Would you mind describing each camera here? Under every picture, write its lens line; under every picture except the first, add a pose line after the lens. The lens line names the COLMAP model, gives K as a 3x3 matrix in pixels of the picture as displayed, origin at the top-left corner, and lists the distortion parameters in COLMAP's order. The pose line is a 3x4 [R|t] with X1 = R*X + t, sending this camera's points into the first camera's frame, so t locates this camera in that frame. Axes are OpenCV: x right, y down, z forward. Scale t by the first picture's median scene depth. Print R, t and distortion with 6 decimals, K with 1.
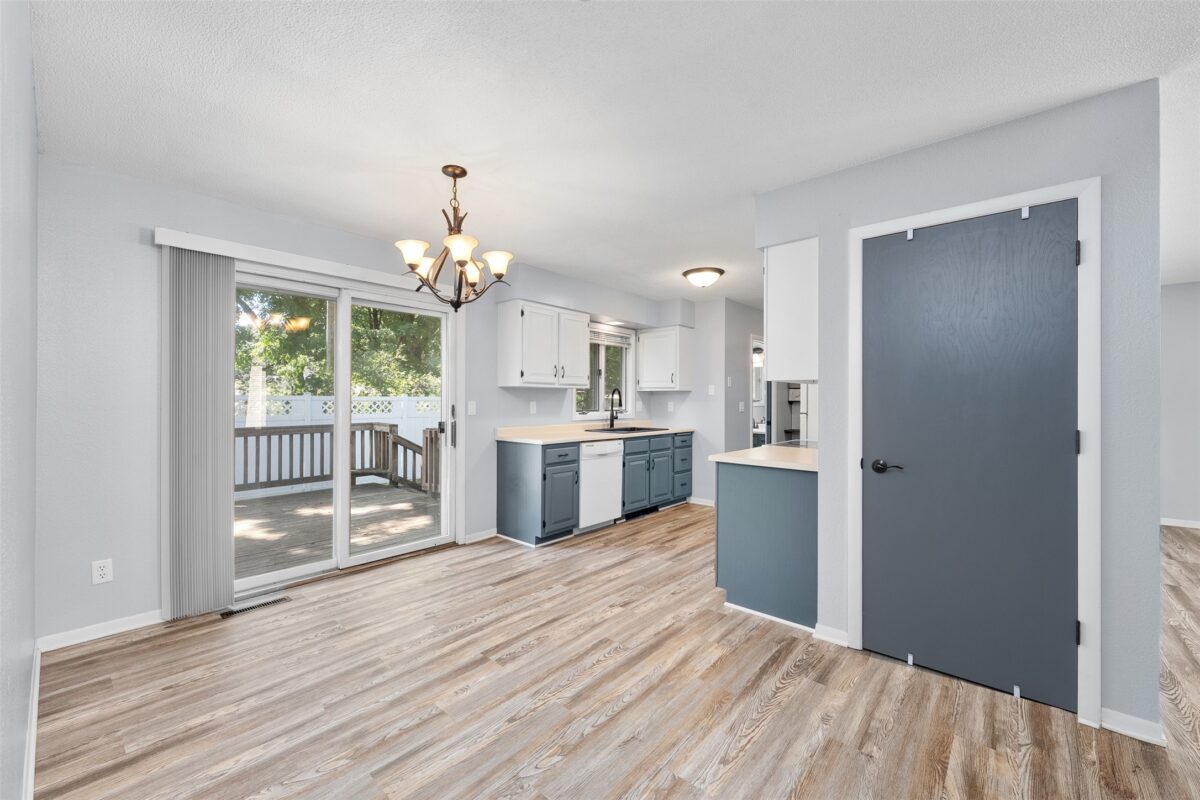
lens RADIAL K [[487.7, 0, 594.2], [0, 487.7, 396.3], [0, 0, 1]] dist [-0.005653, 0.000168]
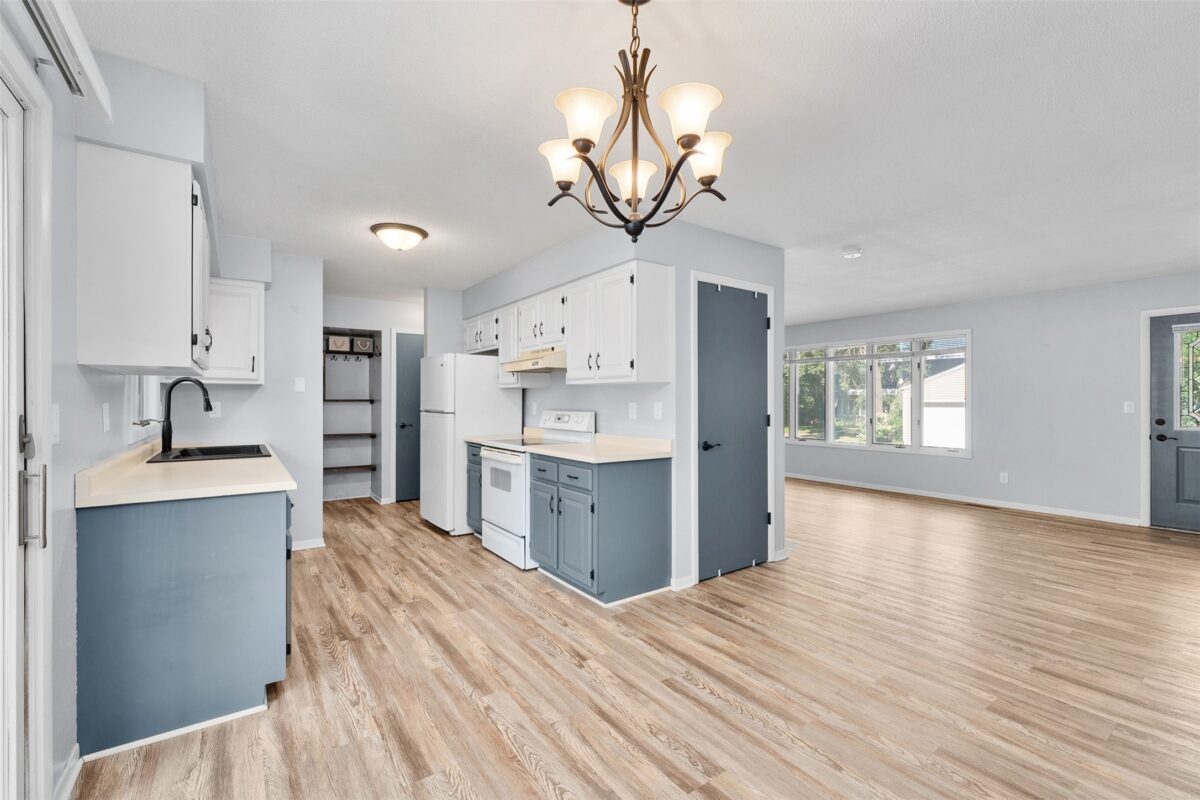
lens RADIAL K [[512.9, 0, 602.1], [0, 512.9, 400.0], [0, 0, 1]] dist [-0.008316, 0.002441]
pose [[0.218606, -0.003885, 0.975806, -0.675873], [-0.005698, 0.999970, 0.005258, 0.003865], [-0.975797, -0.006710, 0.218577, 0.715836]]
